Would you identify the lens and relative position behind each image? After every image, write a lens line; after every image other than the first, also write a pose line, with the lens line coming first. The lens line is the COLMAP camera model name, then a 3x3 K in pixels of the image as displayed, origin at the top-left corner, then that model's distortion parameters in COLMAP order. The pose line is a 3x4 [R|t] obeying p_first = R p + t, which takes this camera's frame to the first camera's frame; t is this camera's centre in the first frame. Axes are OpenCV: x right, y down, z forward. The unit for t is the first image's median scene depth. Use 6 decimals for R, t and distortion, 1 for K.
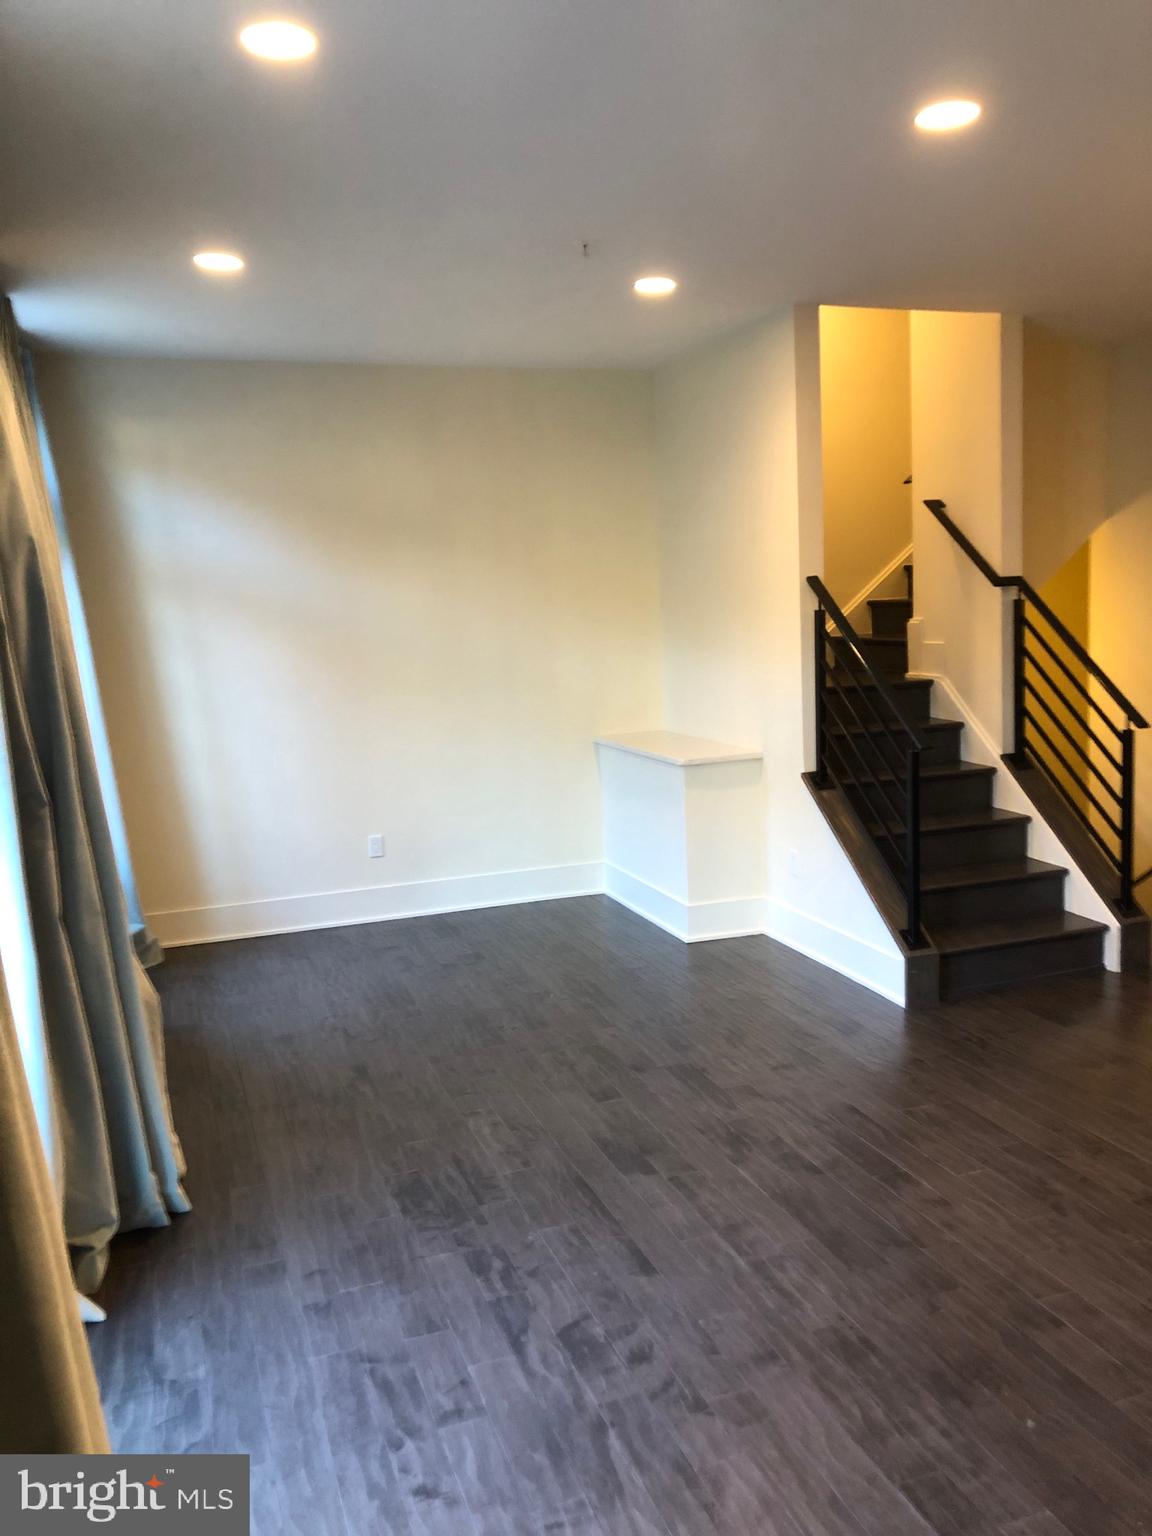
lens RADIAL K [[1281.0, 0, 640.5], [0, 1281.0, 743.6], [0, 0, 1]] dist [0.064938, -0.005891]
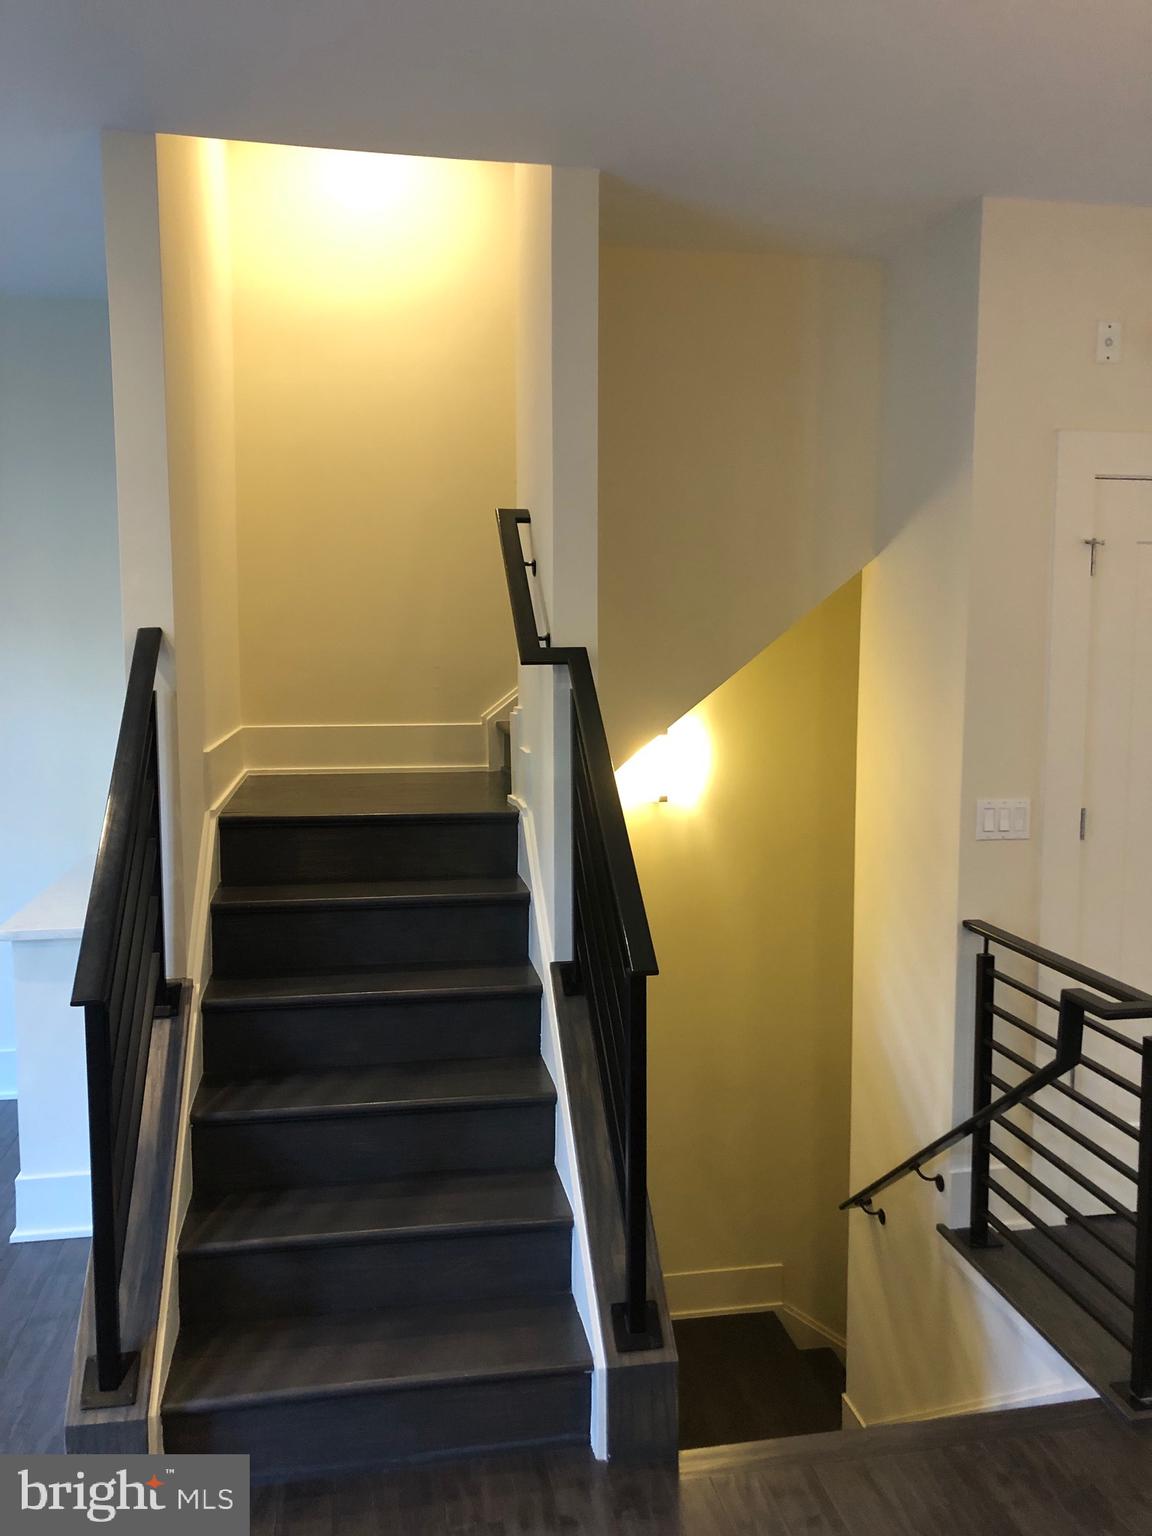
lens RADIAL K [[1249.4, 0, 553.8], [0, 1249.4, 778.8], [0, 0, 1]] dist [0.019689, 0.005618]
pose [[0.982784, 0.057695, -0.175521, 0.401052], [-0.060174, 0.998149, -0.008835, -0.071781], [0.174686, 0.019244, 0.984436, 0.502171]]
